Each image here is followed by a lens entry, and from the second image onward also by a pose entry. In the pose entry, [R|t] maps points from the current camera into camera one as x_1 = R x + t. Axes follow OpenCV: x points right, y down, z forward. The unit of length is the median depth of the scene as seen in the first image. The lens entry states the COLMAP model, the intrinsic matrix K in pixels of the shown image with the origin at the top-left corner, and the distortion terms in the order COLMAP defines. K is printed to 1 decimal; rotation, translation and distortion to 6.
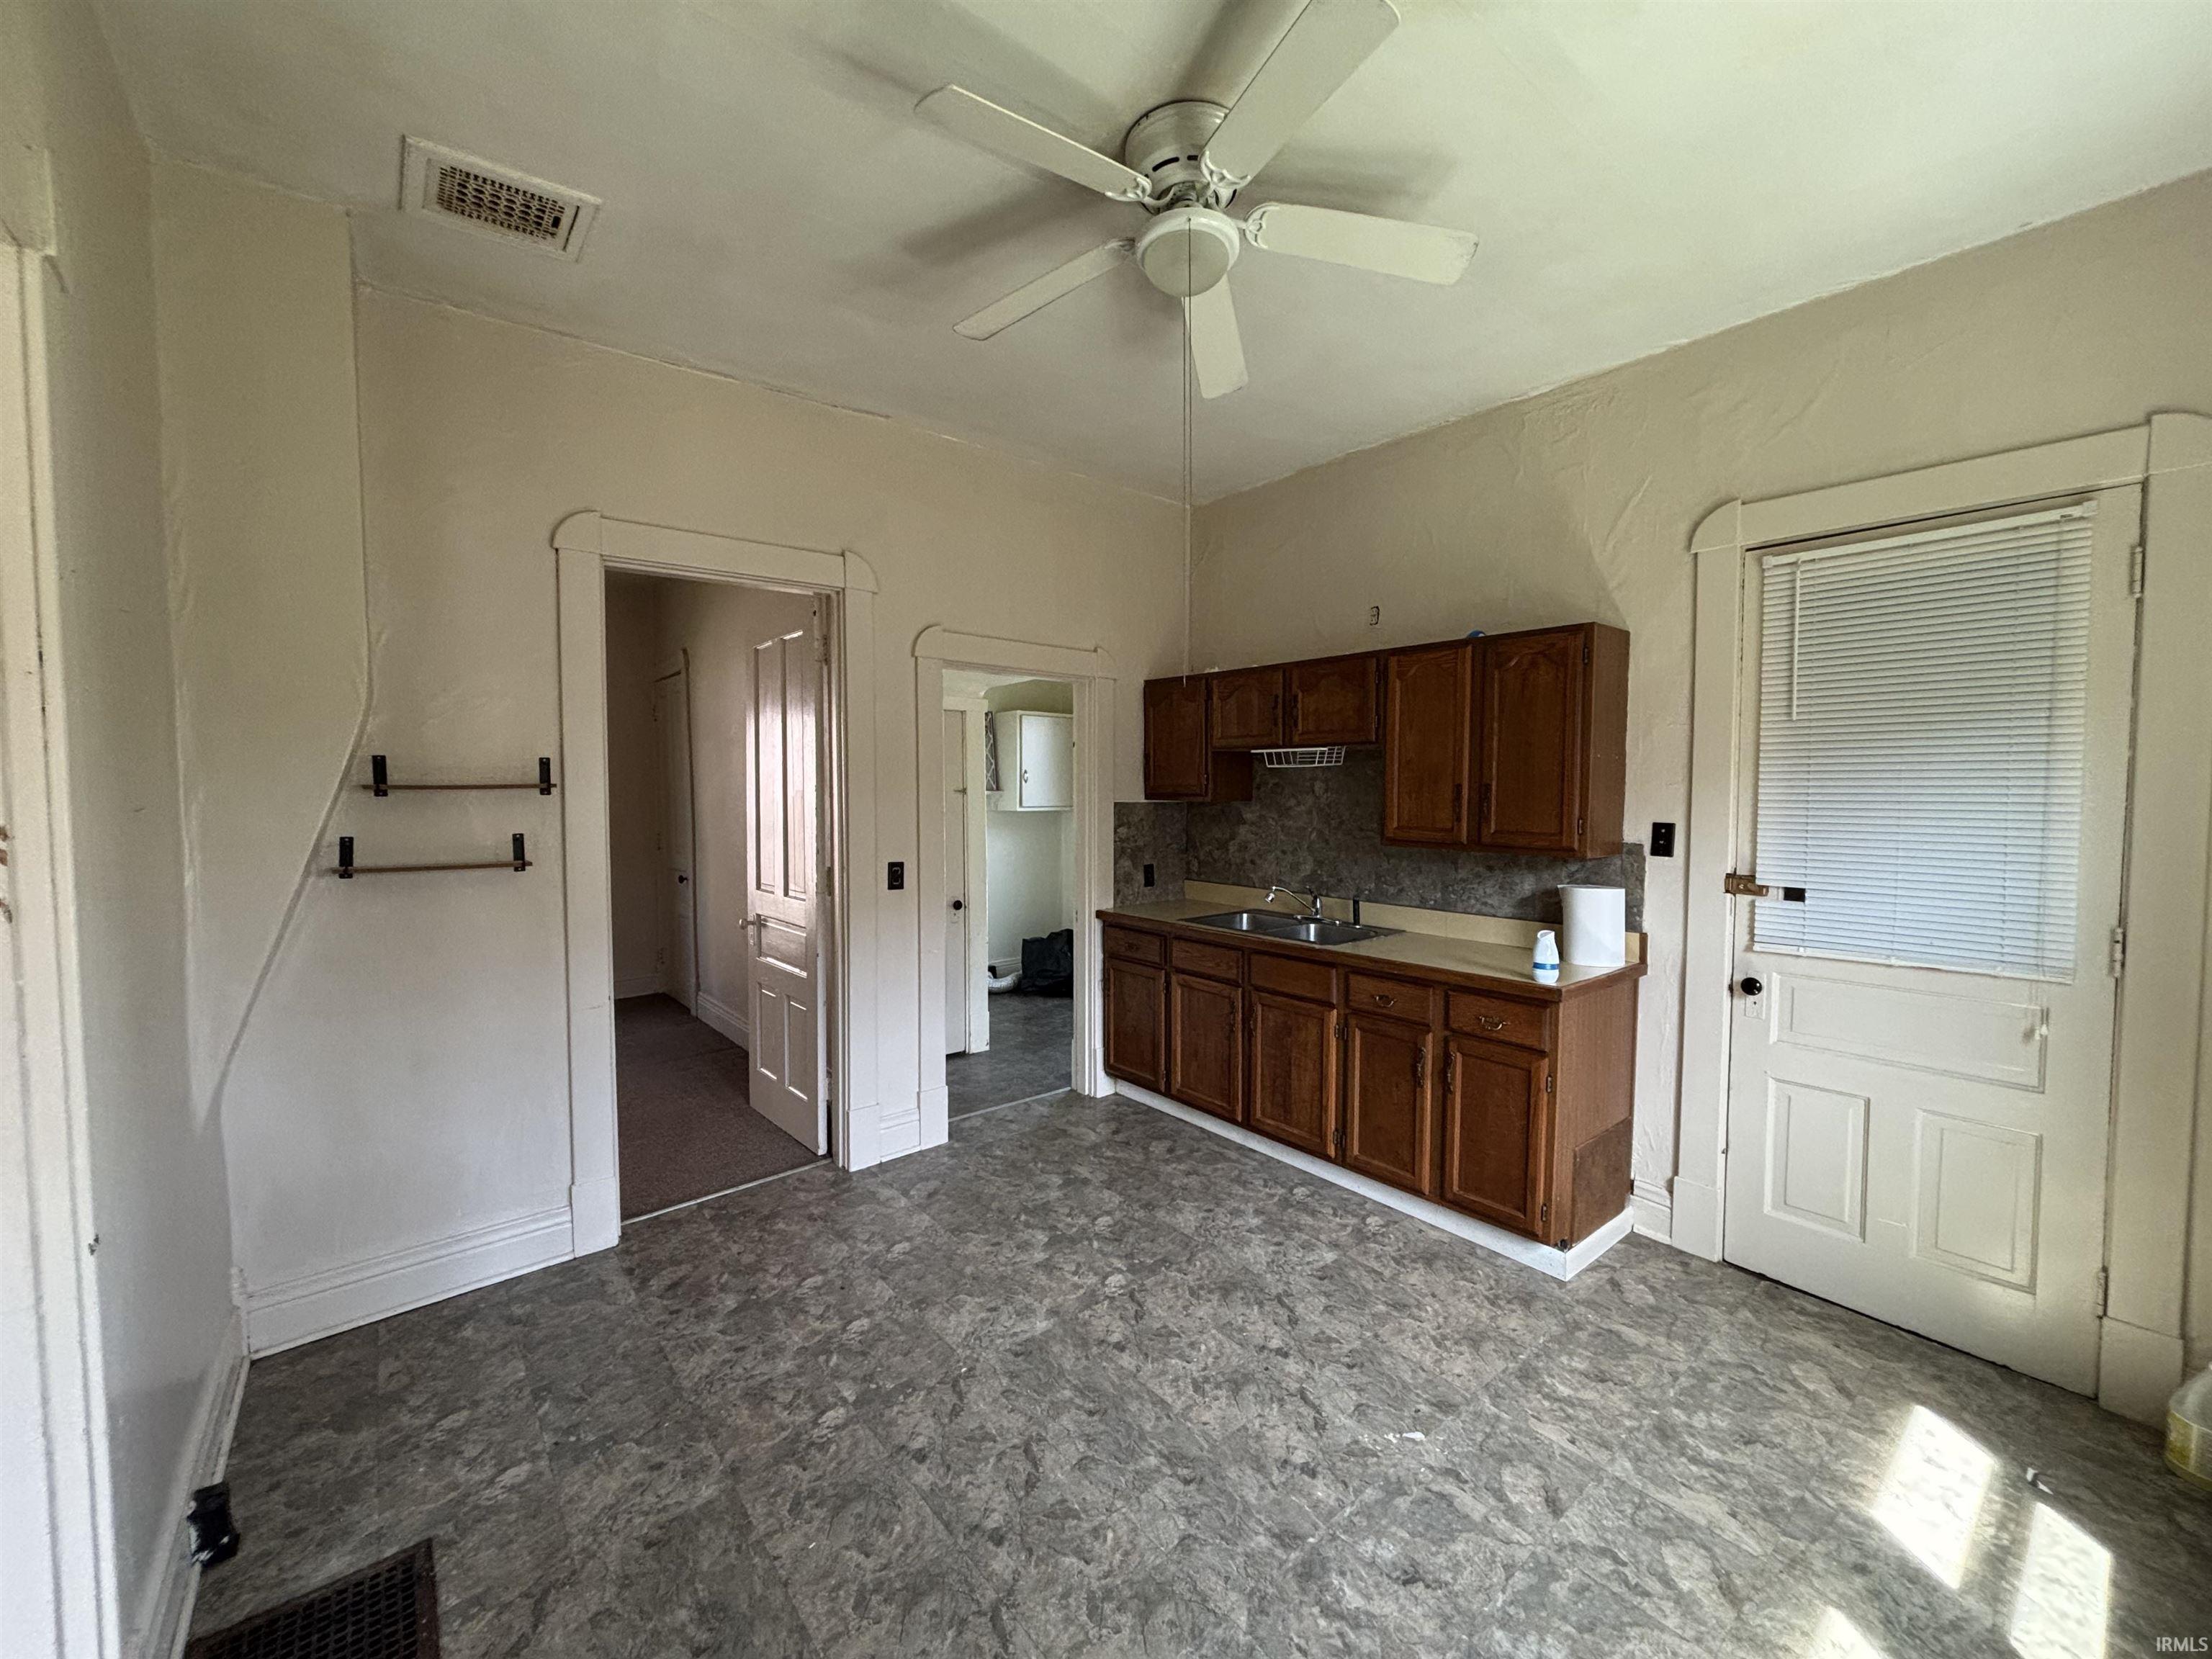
lens RADIAL K [[884.4, 0, 1105.6], [0, 884.4, 833.1], [0, 0, 1]] dist [-0.002270, 0.000770]
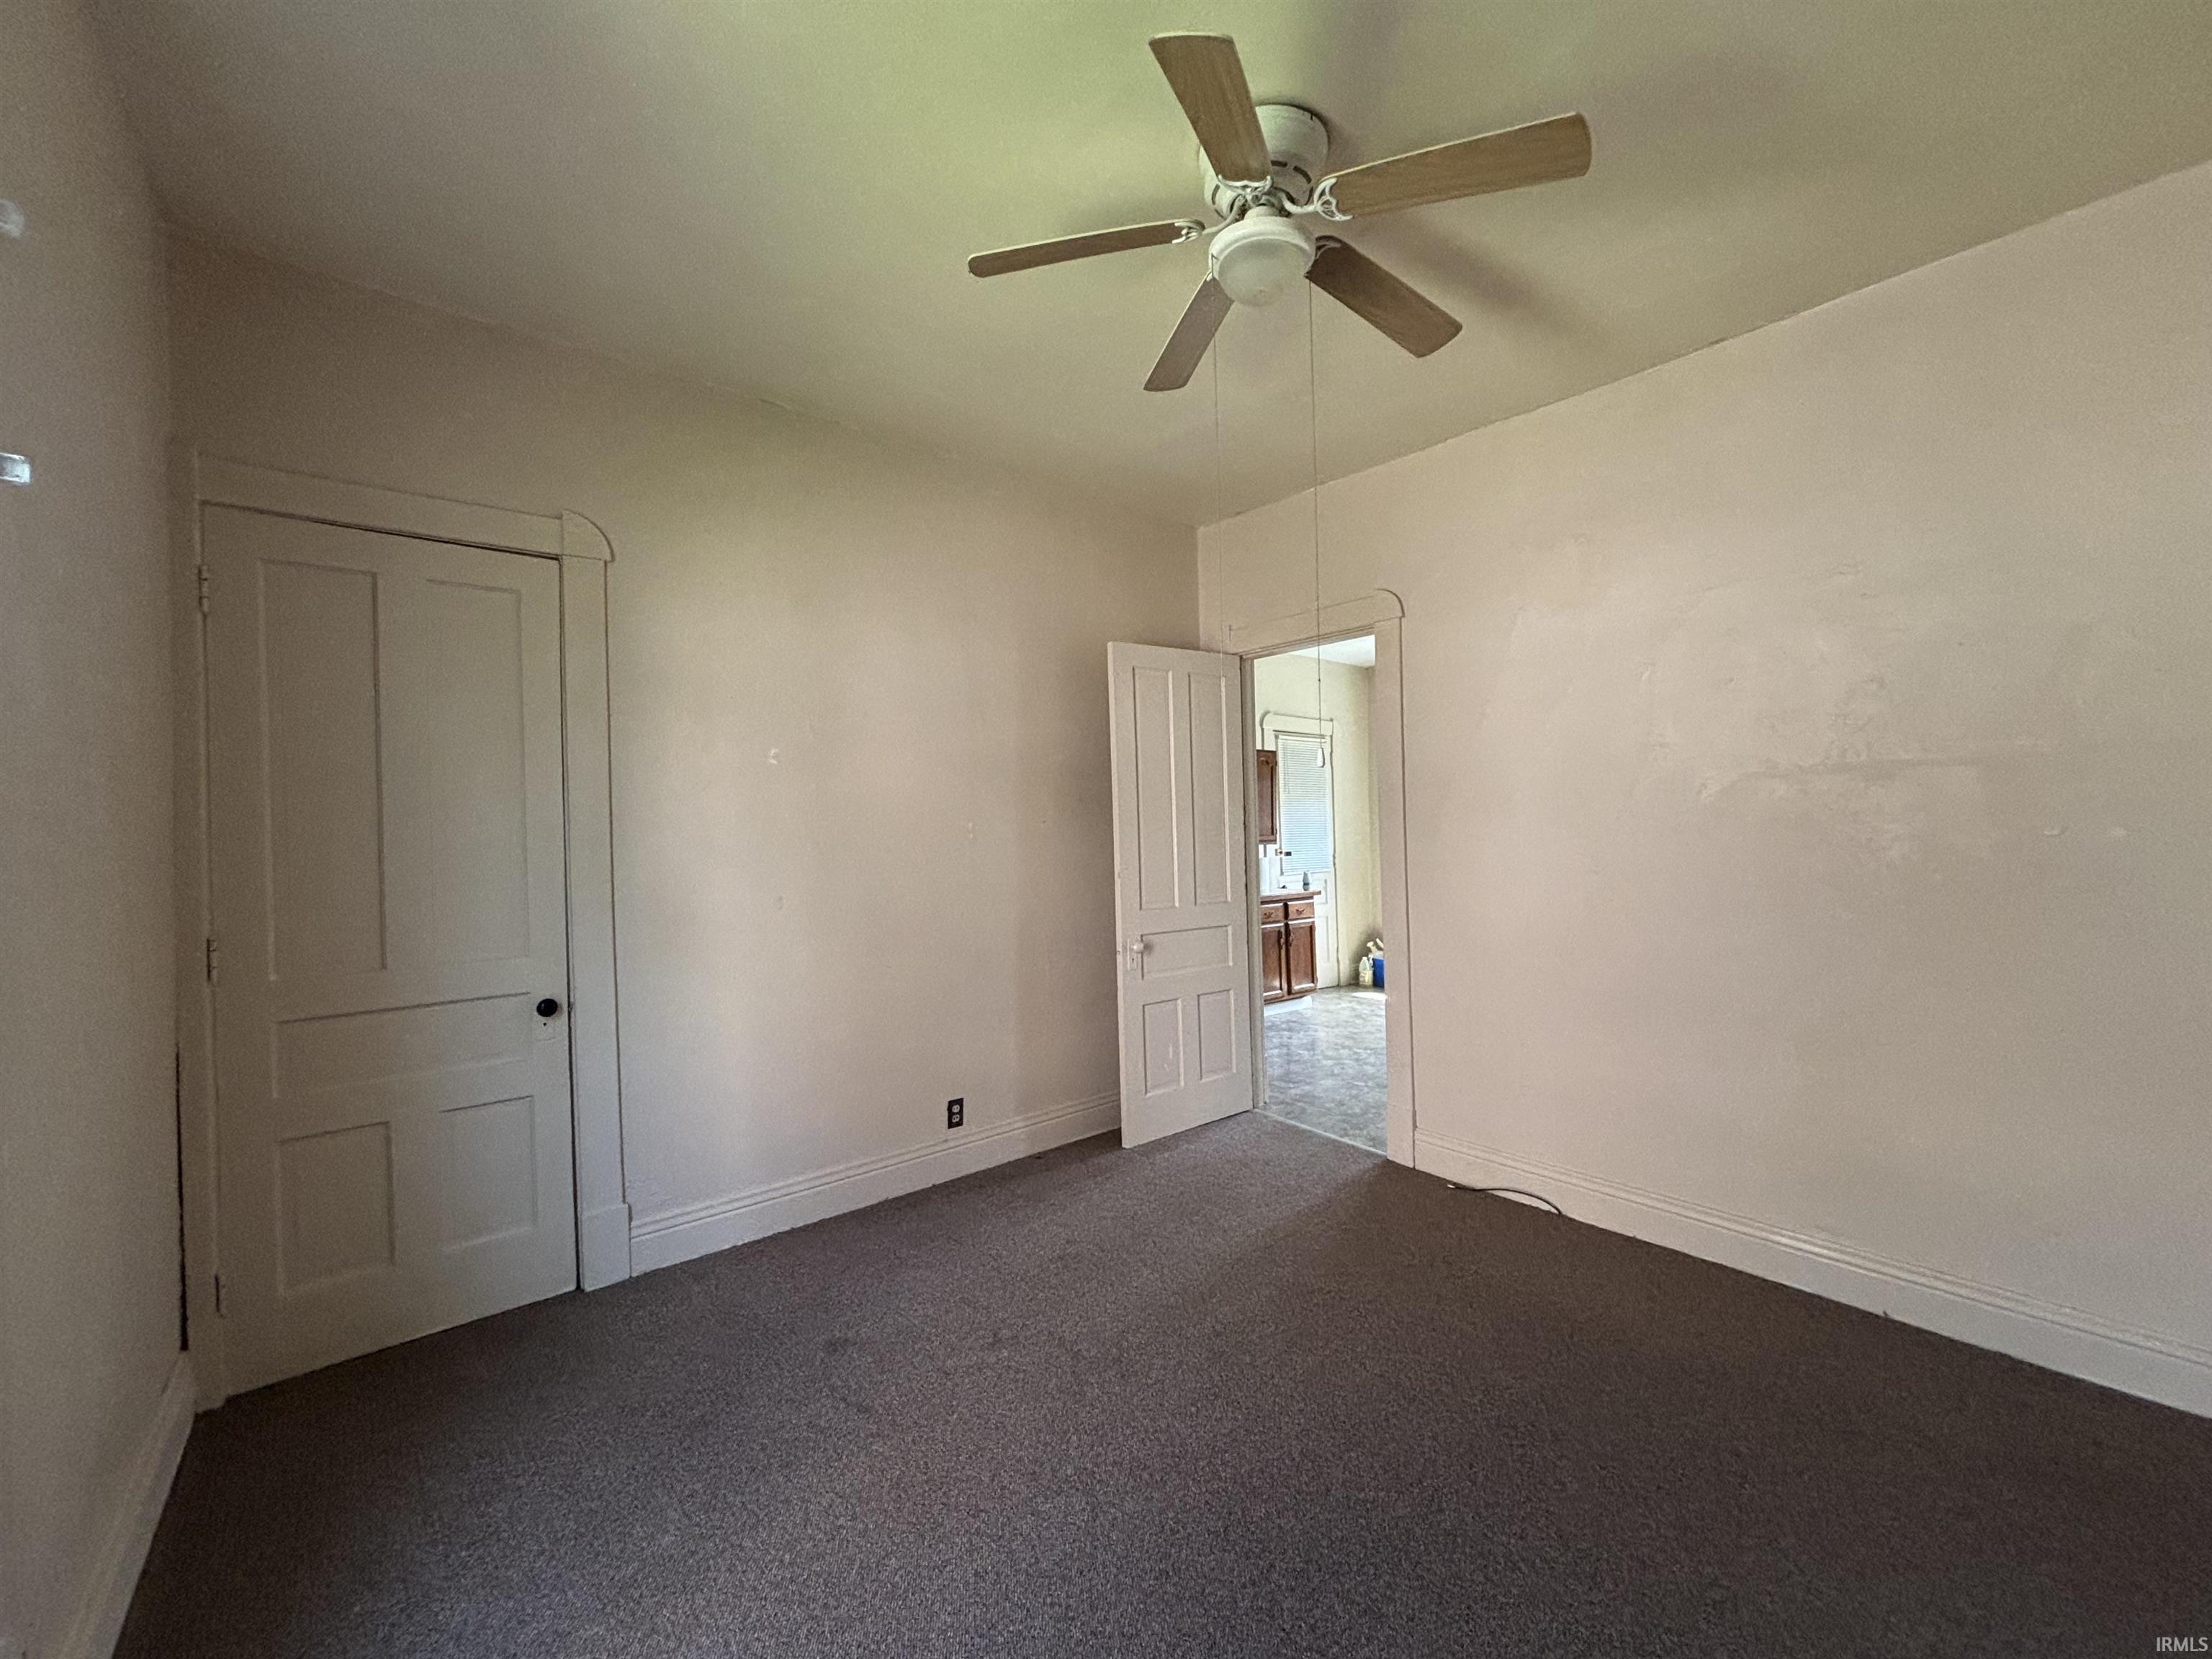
lens RADIAL K [[884.4, 0, 1105.6], [0, 884.4, 833.1], [0, 0, 1]] dist [-0.002270, 0.000770]
pose [[-0.008728, 0.006644, 0.999940, -2.157802], [0.070698, 0.997480, -0.006011, -0.023238], [-0.997460, 0.070641, -0.009176, 1.673434]]
